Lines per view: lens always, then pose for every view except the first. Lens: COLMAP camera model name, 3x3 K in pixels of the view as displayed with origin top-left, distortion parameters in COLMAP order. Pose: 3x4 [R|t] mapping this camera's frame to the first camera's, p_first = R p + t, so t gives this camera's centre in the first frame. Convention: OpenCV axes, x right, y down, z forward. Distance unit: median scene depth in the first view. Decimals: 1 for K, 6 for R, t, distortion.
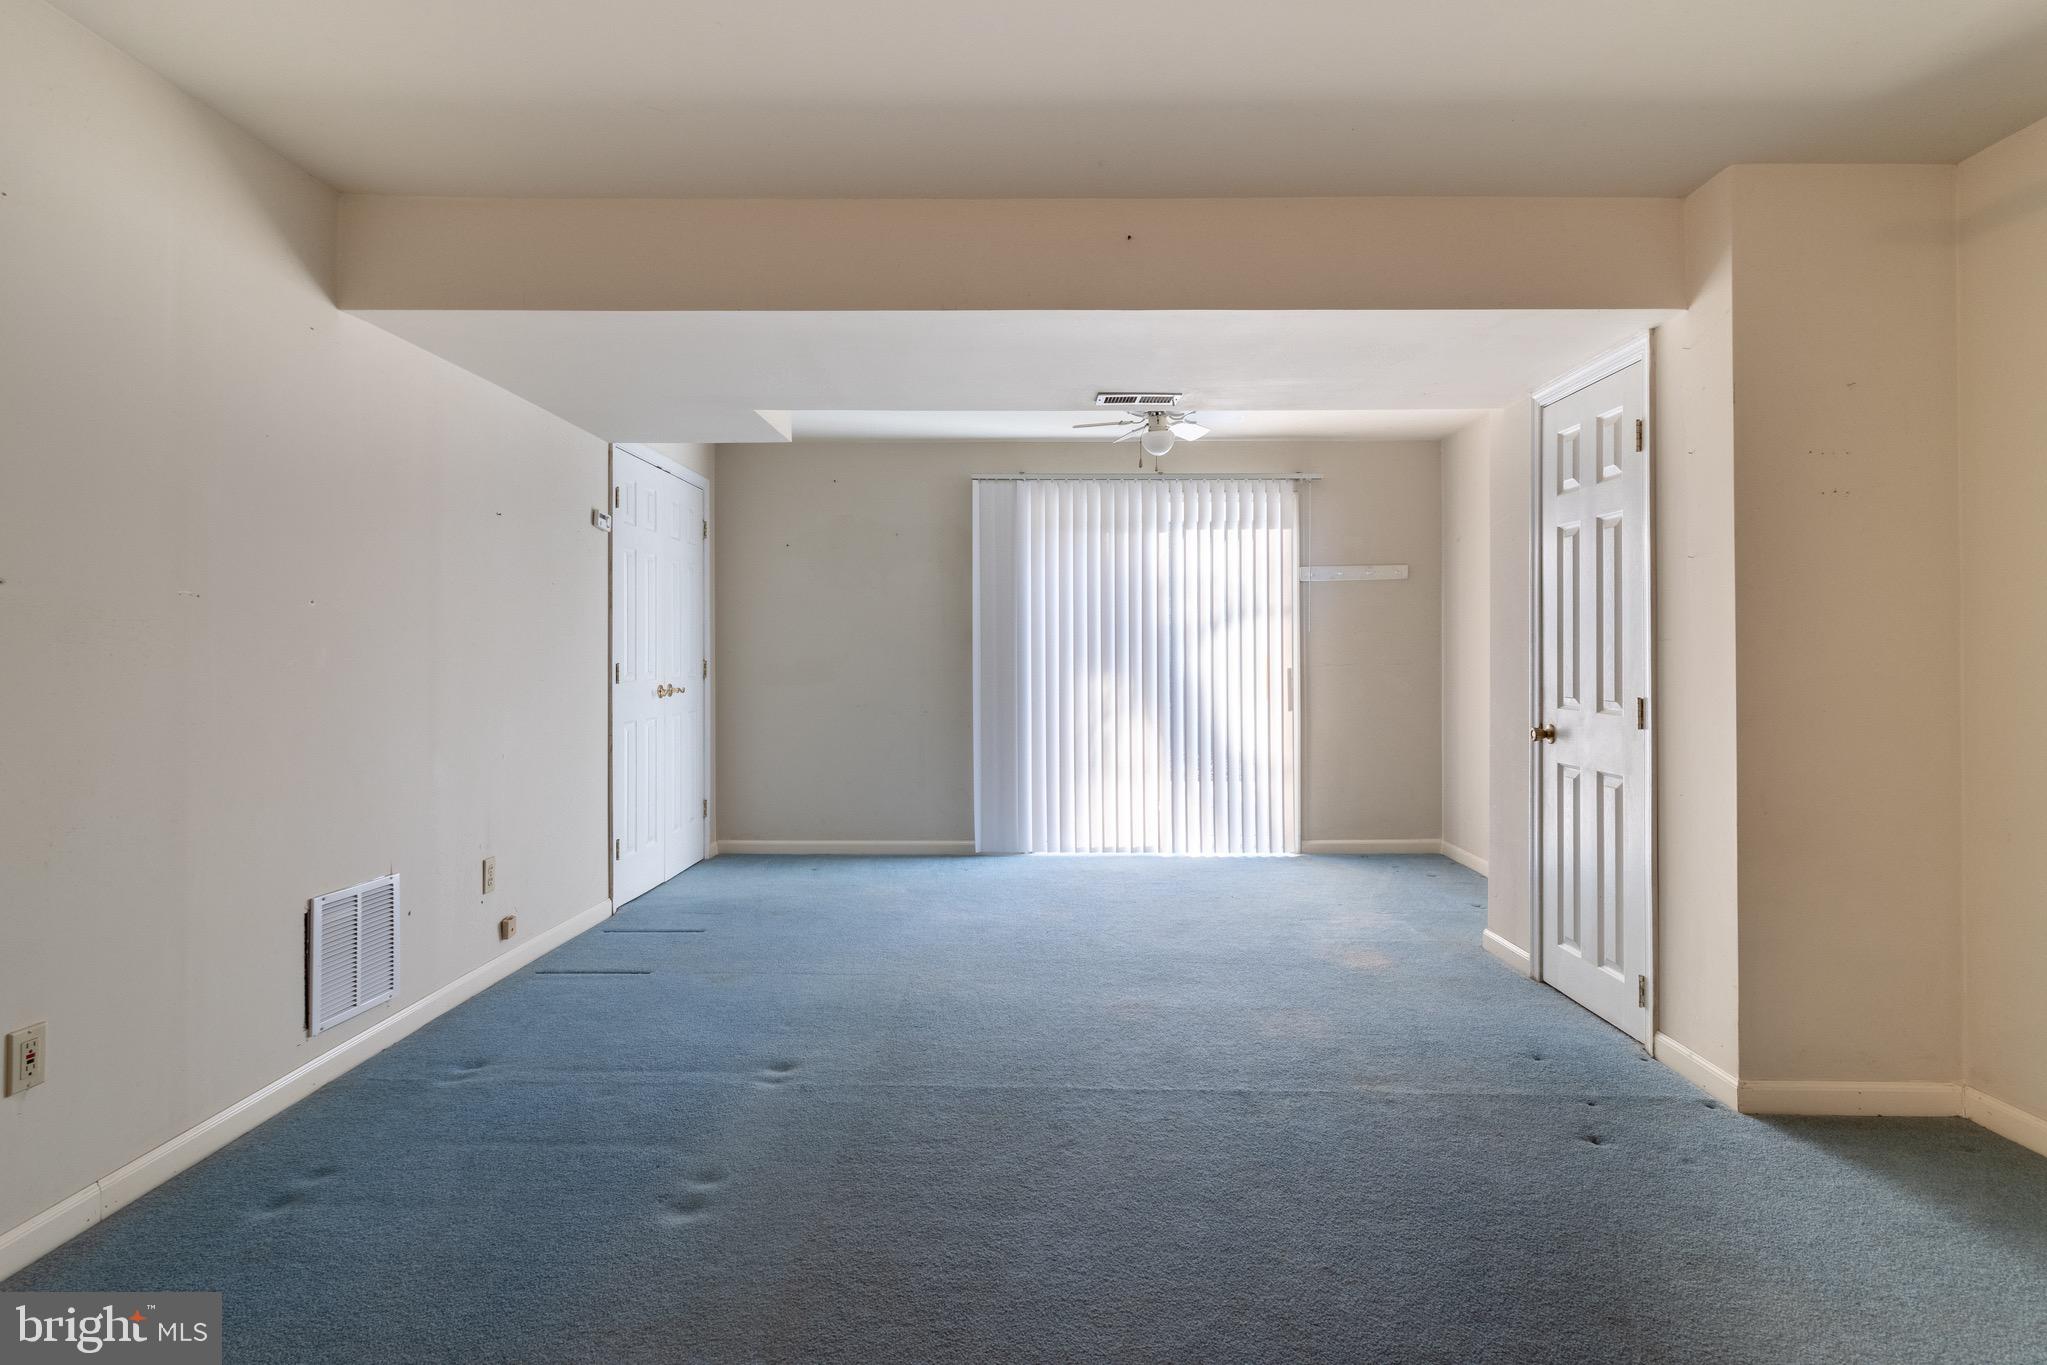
lens RADIAL K [[1049.5, 0, 1034.1], [0, 1049.5, 650.0], [0, 0, 1]] dist [0.000195, 0.000391]
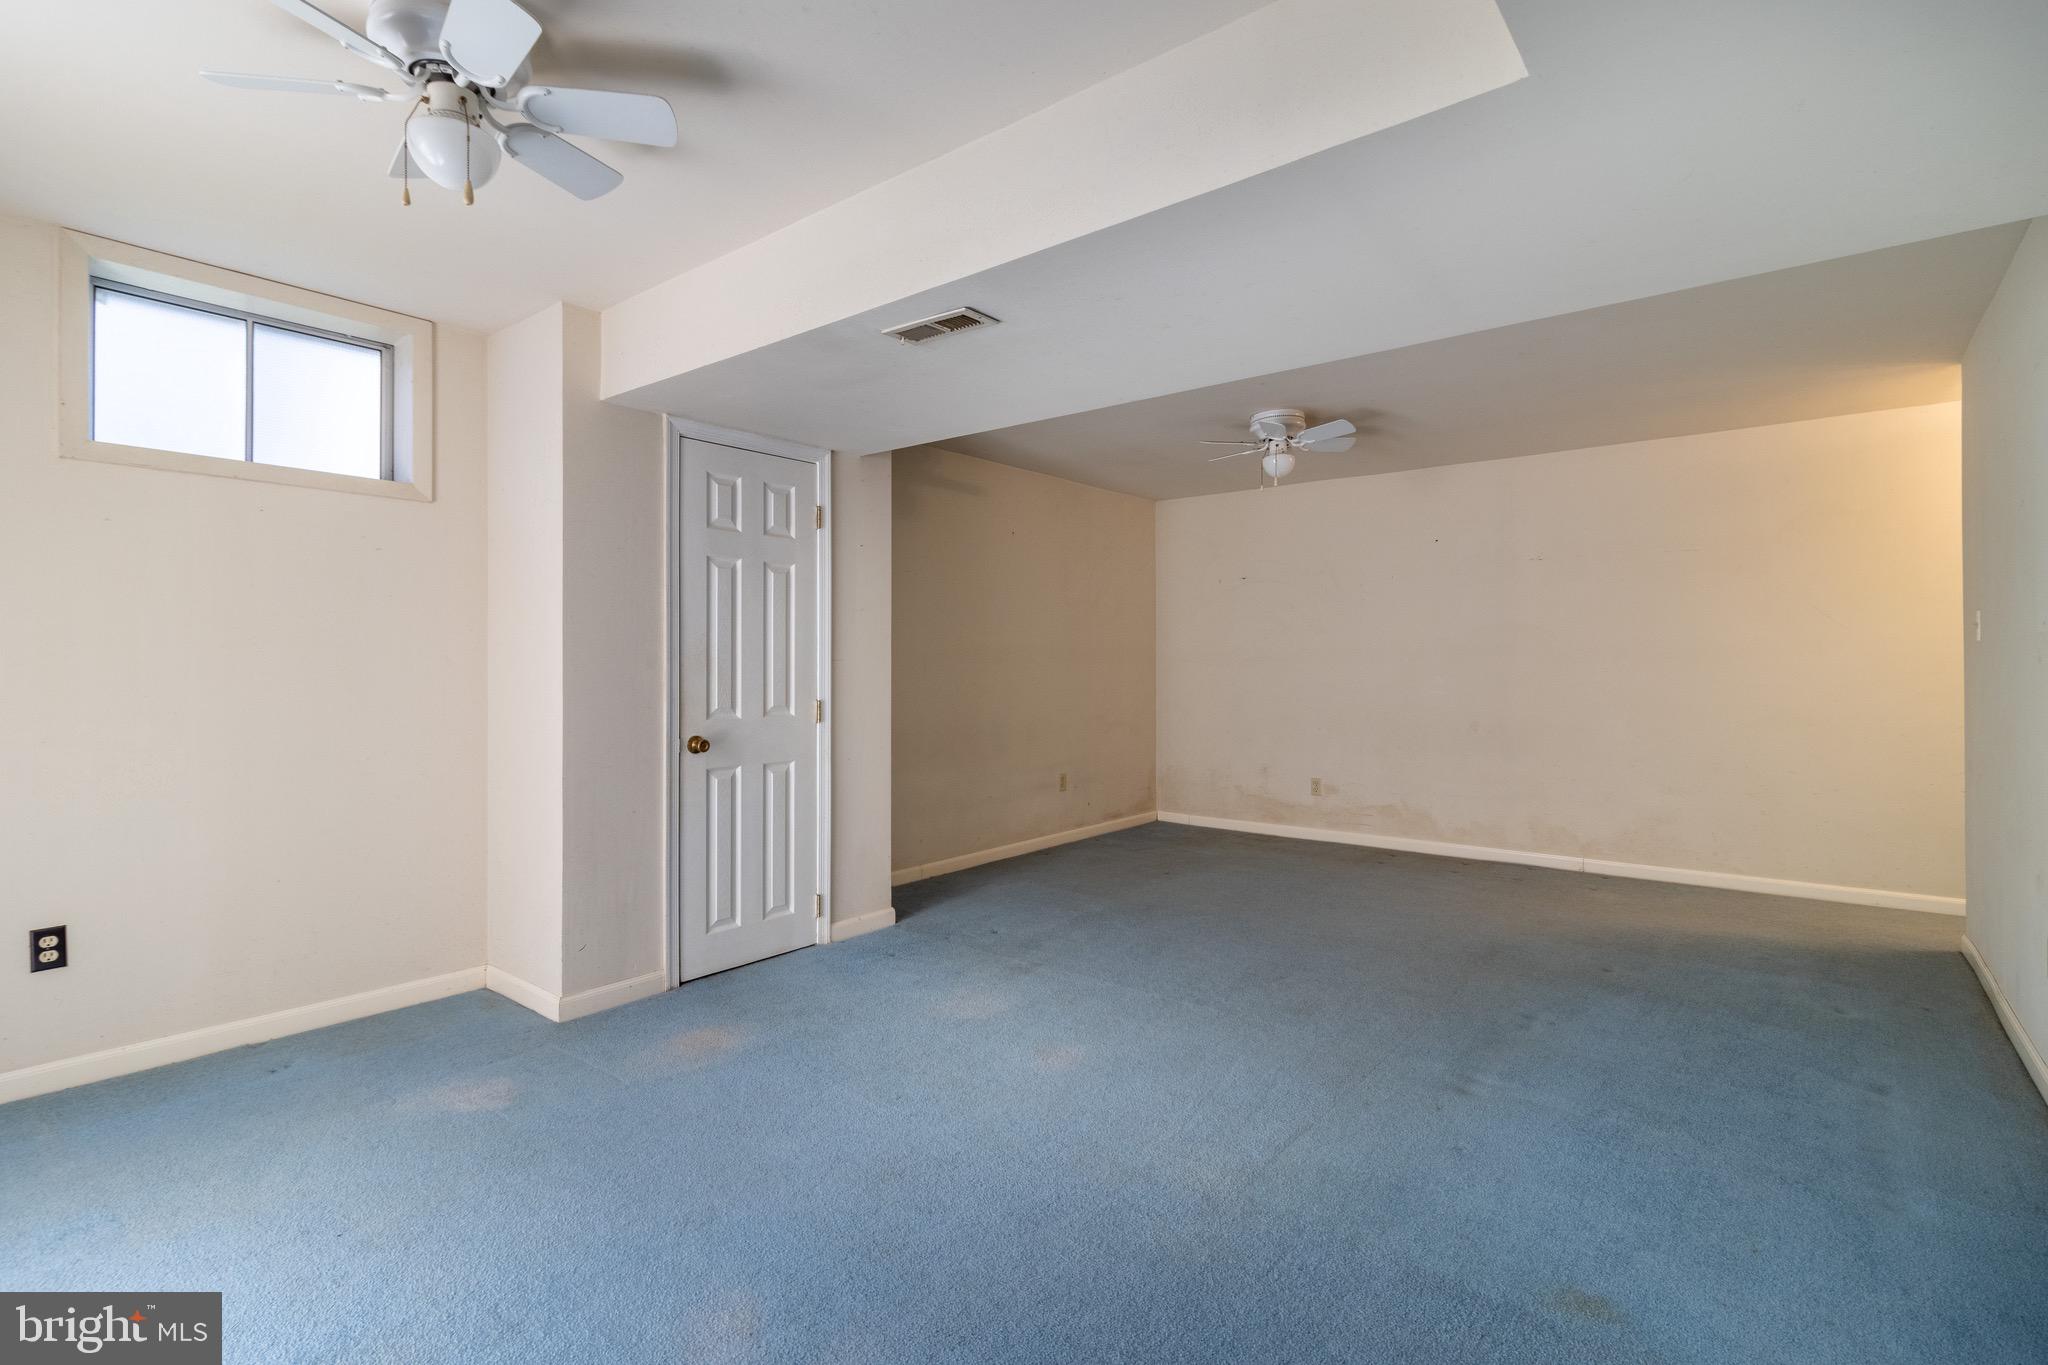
lens RADIAL K [[953.0, 0, 1022.5], [0, 953.0, 654.6], [0, 0, 1]] dist [0.001905, 0.000293]
pose [[-0.777330, 0.005715, 0.629068, -0.233230], [-0.003678, 0.999900, -0.013629, -0.000064], [-0.629083, -0.012907, -0.777231, 0.942472]]
